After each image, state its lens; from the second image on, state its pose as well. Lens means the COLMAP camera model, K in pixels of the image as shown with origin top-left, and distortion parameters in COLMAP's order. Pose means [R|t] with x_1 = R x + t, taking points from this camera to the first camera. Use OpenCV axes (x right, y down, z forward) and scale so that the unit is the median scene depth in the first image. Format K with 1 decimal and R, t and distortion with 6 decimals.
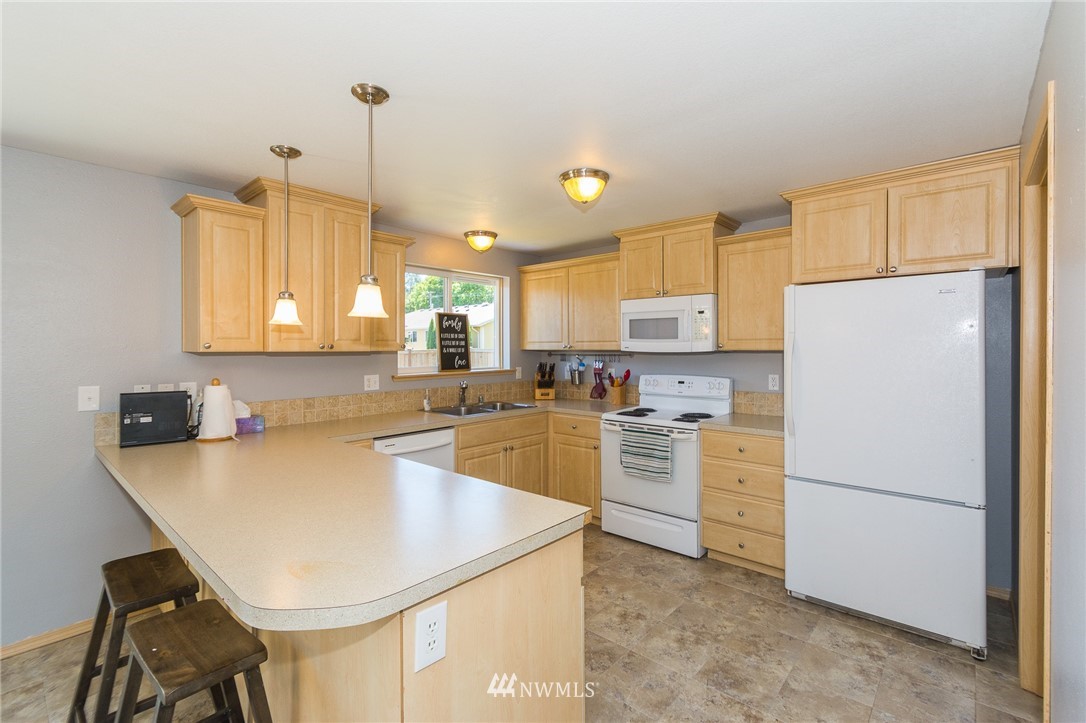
lens RADIAL K [[479.3, 0, 544.9], [0, 479.3, 352.0], [0, 0, 1]] dist [-0.002859, -0.001029]
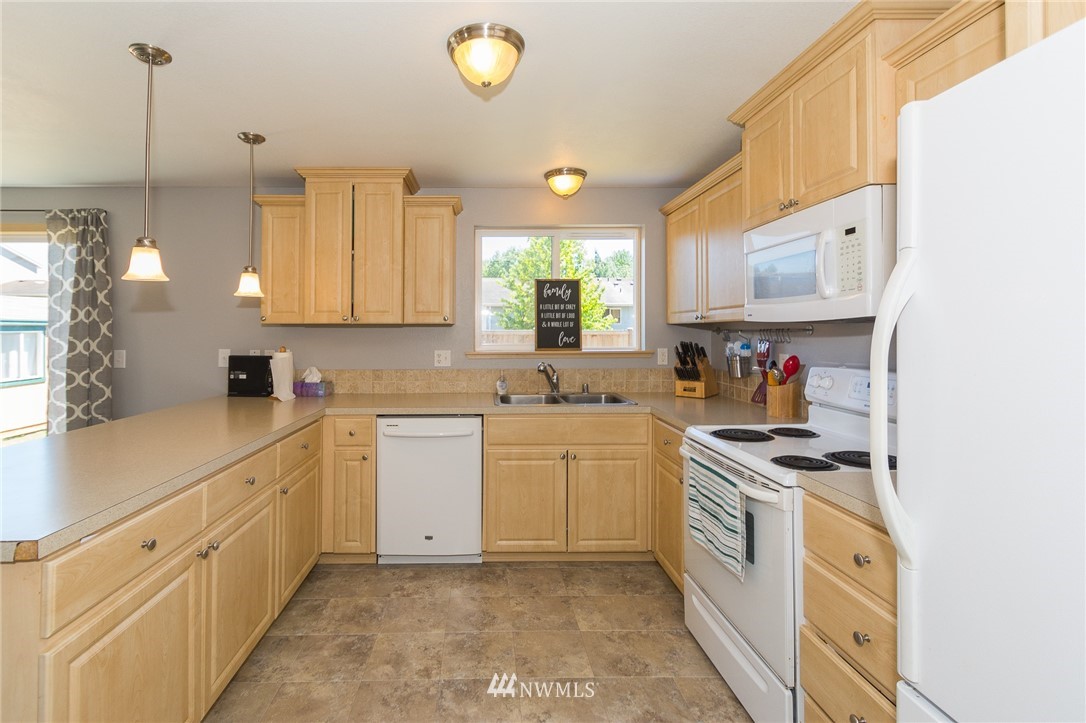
lens RADIAL K [[499.2, 0, 486.1], [0, 499.2, 331.2], [0, 0, 1]] dist [0.001057, 0.000262]
pose [[0.672724, 0.001551, -0.739892, 0.483269], [-0.006795, 0.999969, -0.004082, 0.016513], [0.739862, 0.007773, 0.672714, 0.468267]]
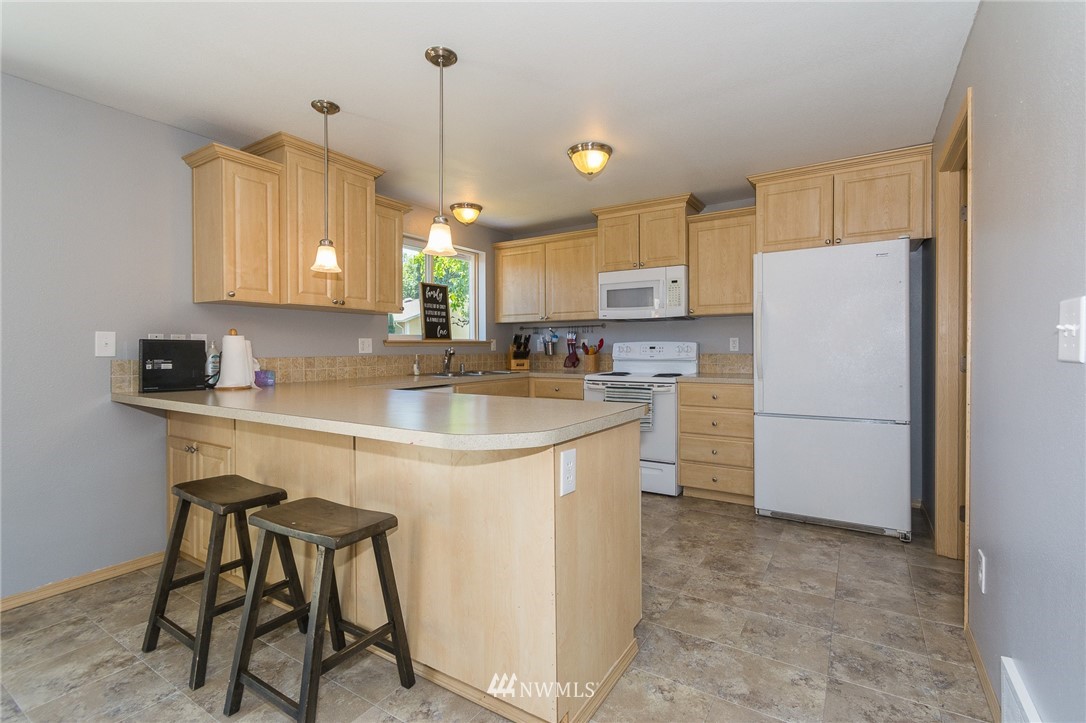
lens RADIAL K [[493.4, 0, 539.9], [0, 493.4, 353.4], [0, 0, 1]] dist [-0.002599, 0.000108]
pose [[0.988872, -0.000472, 0.148771, -0.173857], [0.000354, 1.000000, 0.000823, 0.091994], [-0.148771, -0.000761, 0.988871, -0.109003]]
